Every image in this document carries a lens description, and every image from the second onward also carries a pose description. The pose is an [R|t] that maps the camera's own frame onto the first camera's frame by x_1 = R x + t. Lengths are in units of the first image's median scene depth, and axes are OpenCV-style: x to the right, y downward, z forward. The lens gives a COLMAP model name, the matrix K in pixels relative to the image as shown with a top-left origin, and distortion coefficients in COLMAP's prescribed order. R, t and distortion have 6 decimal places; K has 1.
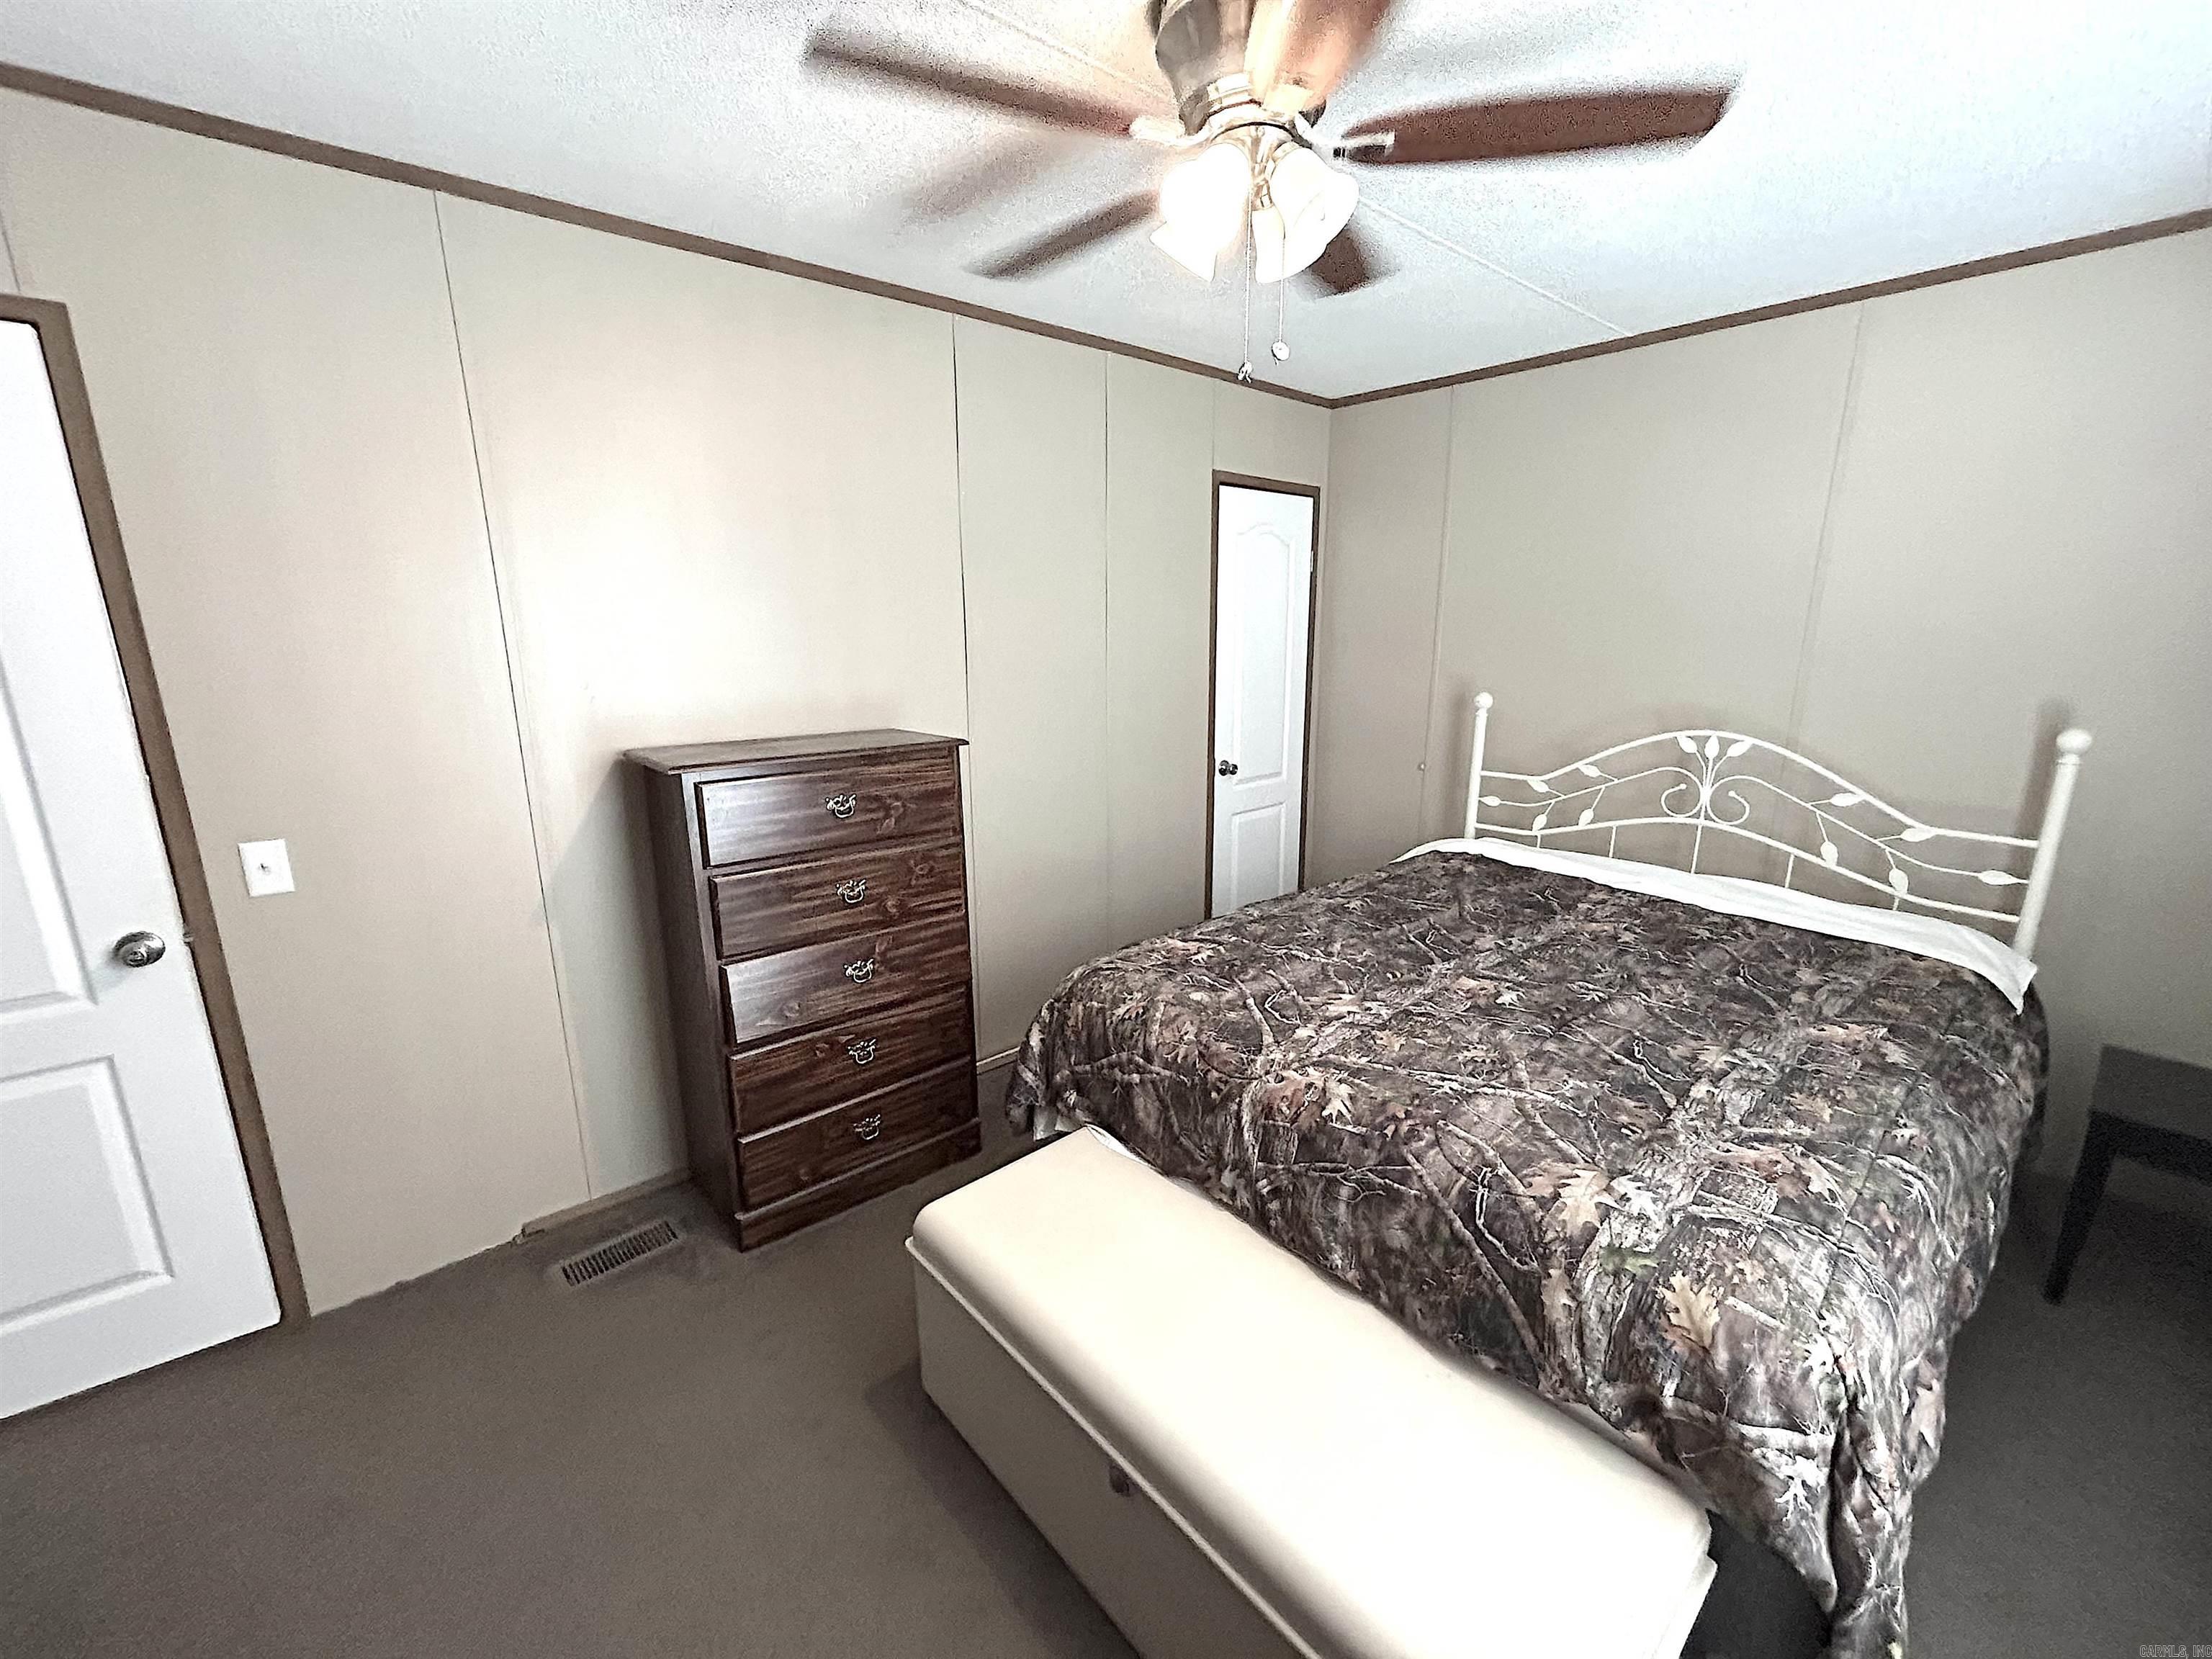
lens RADIAL K [[899.7, 0, 1104.0], [0, 899.7, 837.8], [0, 0, 1]] dist [-0.002822, -0.000214]
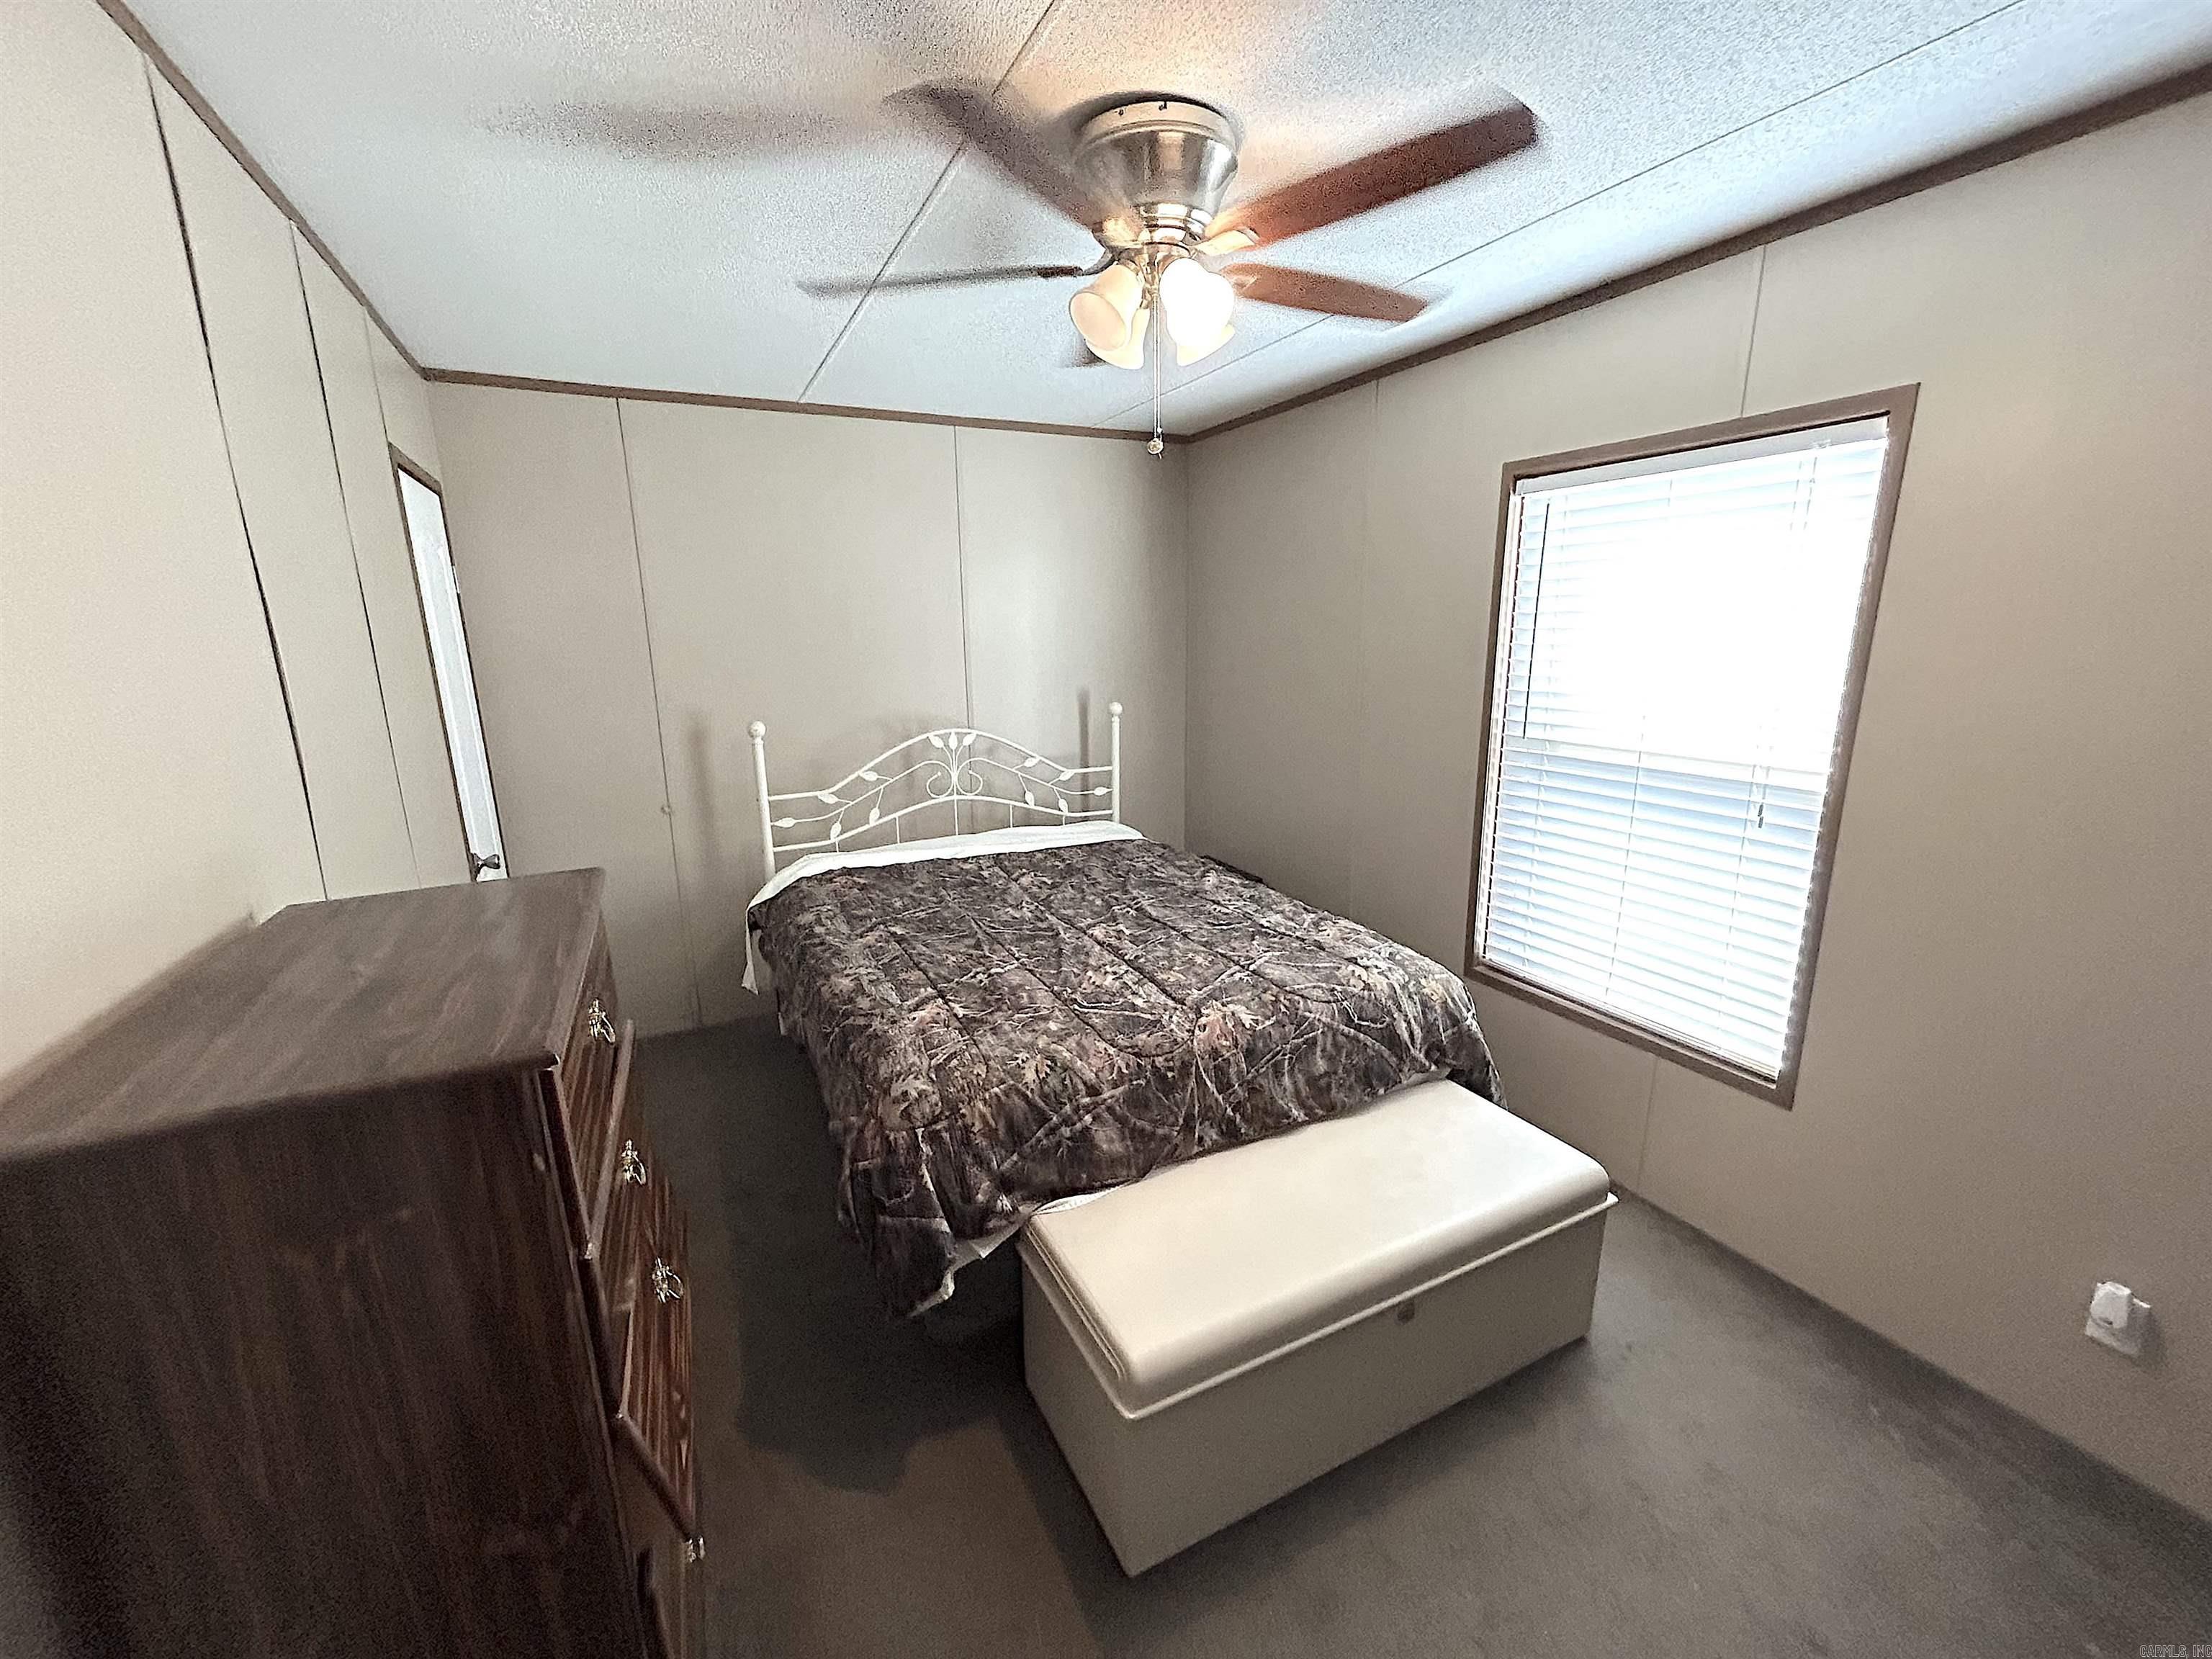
lens RADIAL K [[899.7, 0, 1104.0], [0, 899.7, 837.8], [0, 0, 1]] dist [-0.002822, -0.000214]
pose [[0.247660, -0.221616, 0.943160, -0.789595], [0.240611, 0.957058, 0.161701, -0.177402], [-0.938494, 0.186887, 0.290348, 0.609877]]
